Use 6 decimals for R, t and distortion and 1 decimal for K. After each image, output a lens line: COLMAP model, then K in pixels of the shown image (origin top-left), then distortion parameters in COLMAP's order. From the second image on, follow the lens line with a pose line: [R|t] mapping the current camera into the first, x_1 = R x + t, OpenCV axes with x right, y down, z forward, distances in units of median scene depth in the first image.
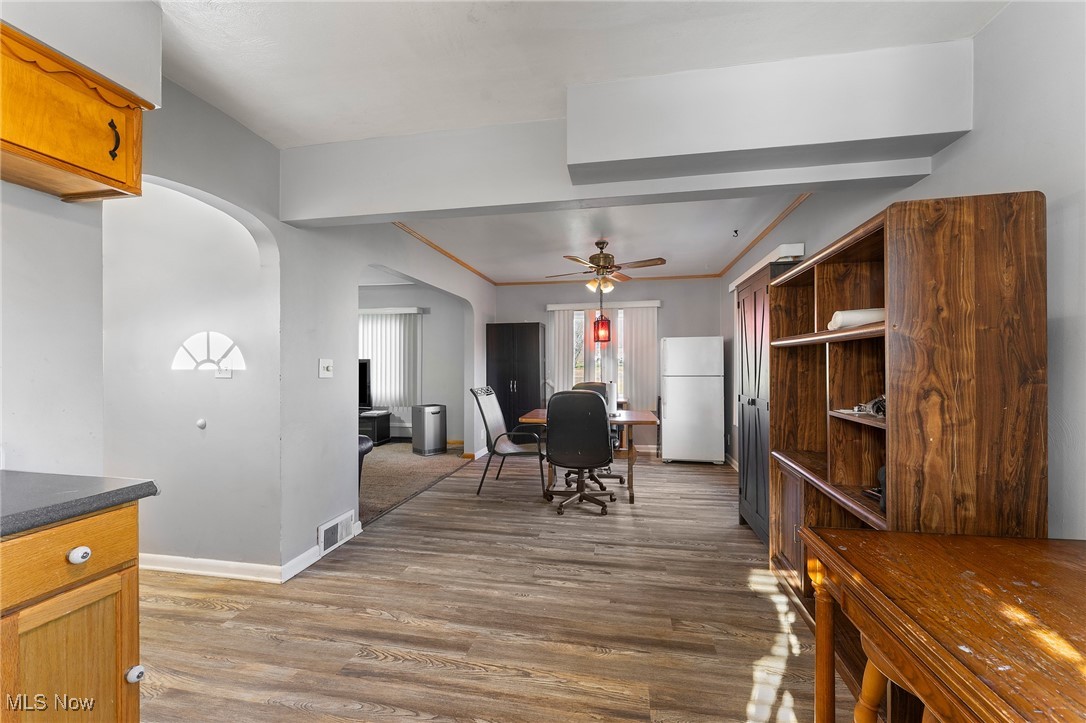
lens RADIAL K [[435.0, 0, 540.2], [0, 435.0, 362.3], [0, 0, 1]] dist [-0.000055, -0.000021]
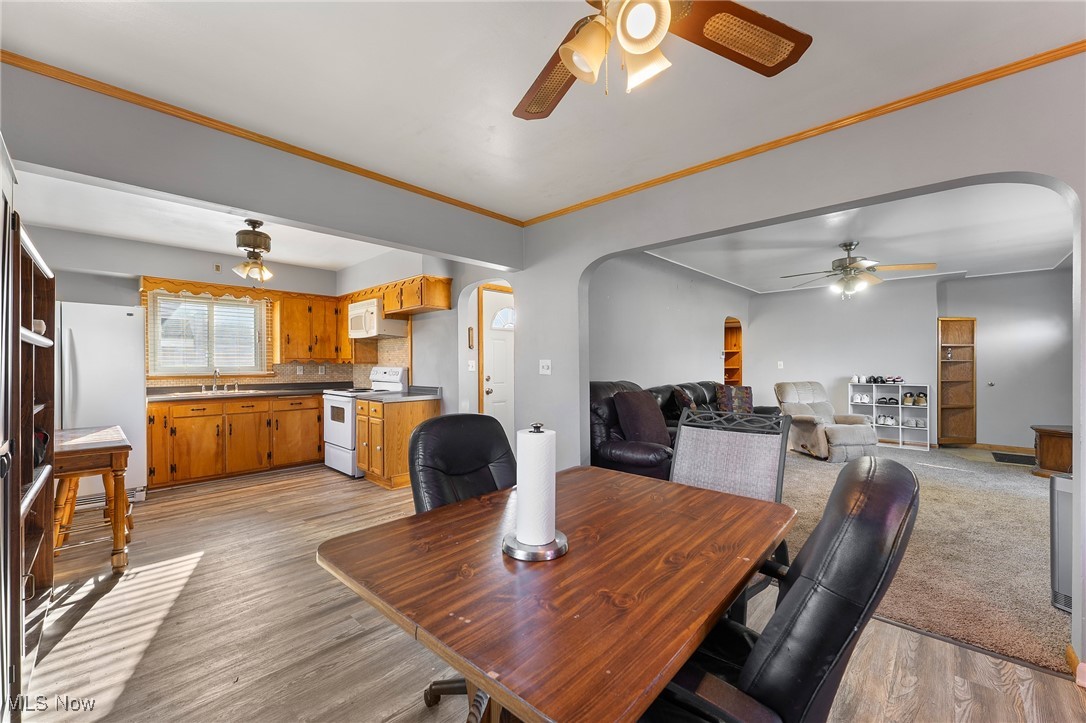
lens RADIAL K [[435.0, 0, 539.7], [0, 435.0, 366.8], [0, 0, 1]] dist [-0.000055, -0.000021]
pose [[-0.540017, 0.005331, -0.841637, 0.734507], [0.003045, 0.999986, 0.004380, 0.011806], [0.841648, -0.000197, -0.540026, 2.135982]]
